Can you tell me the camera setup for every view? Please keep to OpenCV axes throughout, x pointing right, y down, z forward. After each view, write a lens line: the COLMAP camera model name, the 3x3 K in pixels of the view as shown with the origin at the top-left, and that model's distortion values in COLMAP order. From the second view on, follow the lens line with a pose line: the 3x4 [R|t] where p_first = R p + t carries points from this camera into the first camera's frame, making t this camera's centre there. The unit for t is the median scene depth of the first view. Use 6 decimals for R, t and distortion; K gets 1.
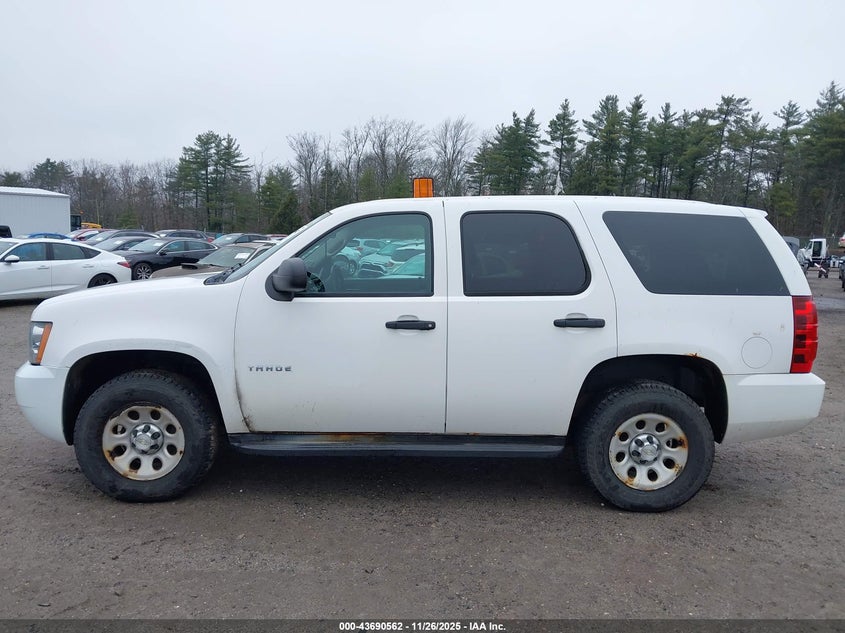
lens RADIAL K [[694.7, 0, 421.9], [0, 694.7, 257.8], [0, 0, 1]] dist [0.007059, -0.009128]
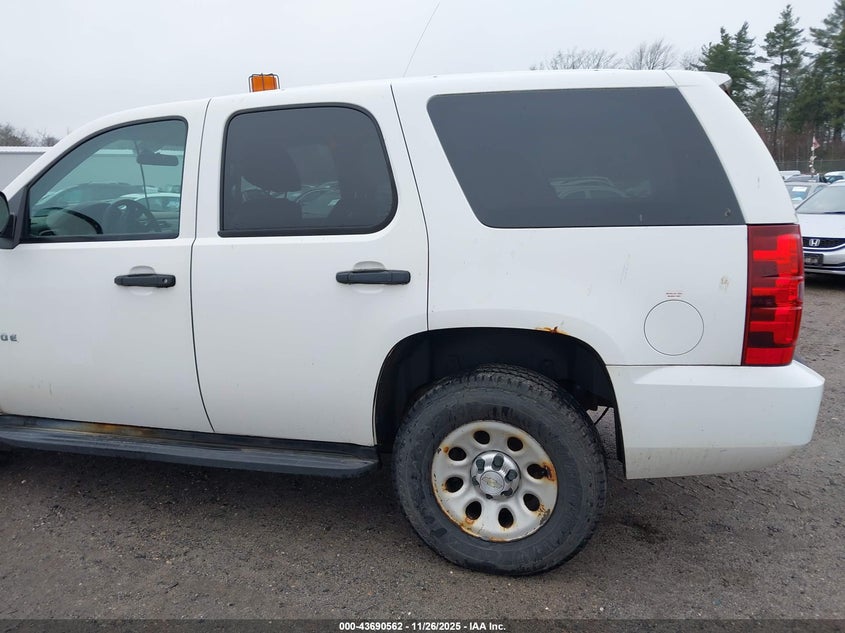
lens RADIAL K [[694.7, 0, 421.9], [0, 694.7, 257.8], [0, 0, 1]] dist [0.007059, -0.009128]
pose [[0.953175, -0.011785, -0.302189, 0.451345], [0.035341, 0.996735, 0.072602, 0.031631], [0.300347, -0.079882, 0.950479, 0.401436]]
